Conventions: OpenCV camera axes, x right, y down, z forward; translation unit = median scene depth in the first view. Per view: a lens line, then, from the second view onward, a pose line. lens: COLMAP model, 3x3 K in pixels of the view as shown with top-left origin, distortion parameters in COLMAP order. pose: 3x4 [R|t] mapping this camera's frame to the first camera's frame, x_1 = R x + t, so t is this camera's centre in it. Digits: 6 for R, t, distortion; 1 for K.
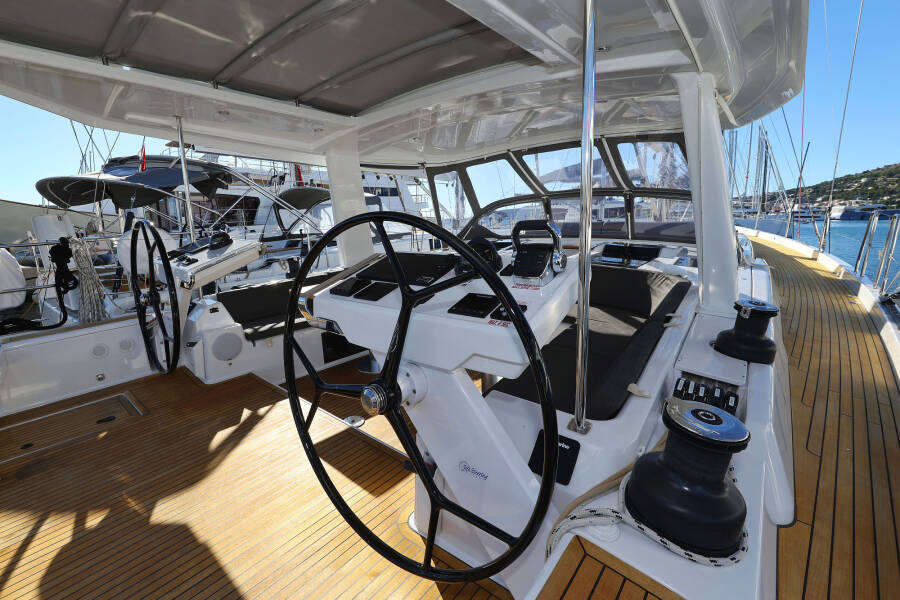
lens RADIAL K [[403.0, 0, 421.8], [0, 403.0, 281.4], [0, 0, 1]] dist [0.001238, 0.000421]
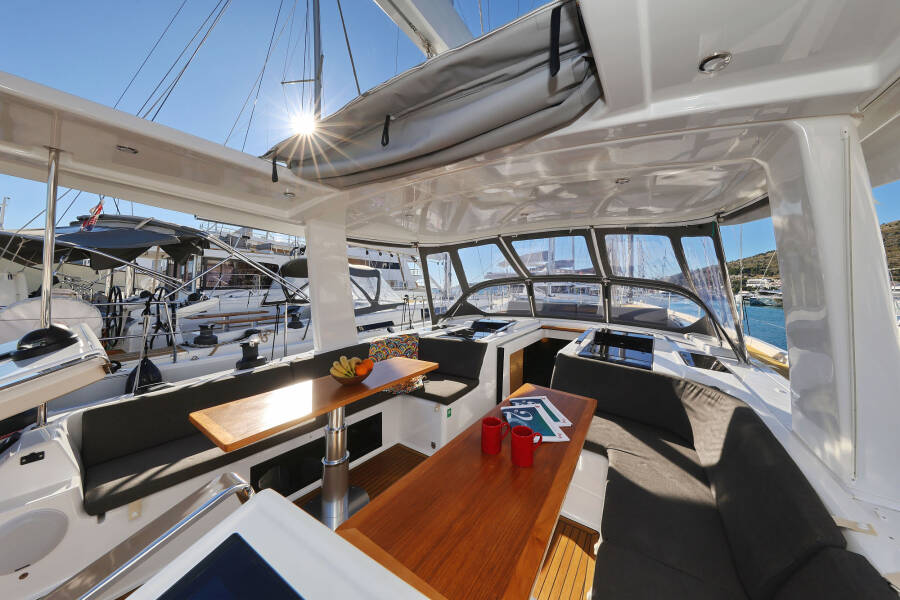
lens RADIAL K [[292.9, 0, 459.1], [0, 292.9, 278.0], [0, 0, 1]] dist [-0.000288, 0.000036]
pose [[0.989136, 0.046649, 0.139402, 0.011216], [-0.020528, 0.982853, -0.183245, -0.071439], [-0.145560, 0.178392, 0.973133, 0.278347]]
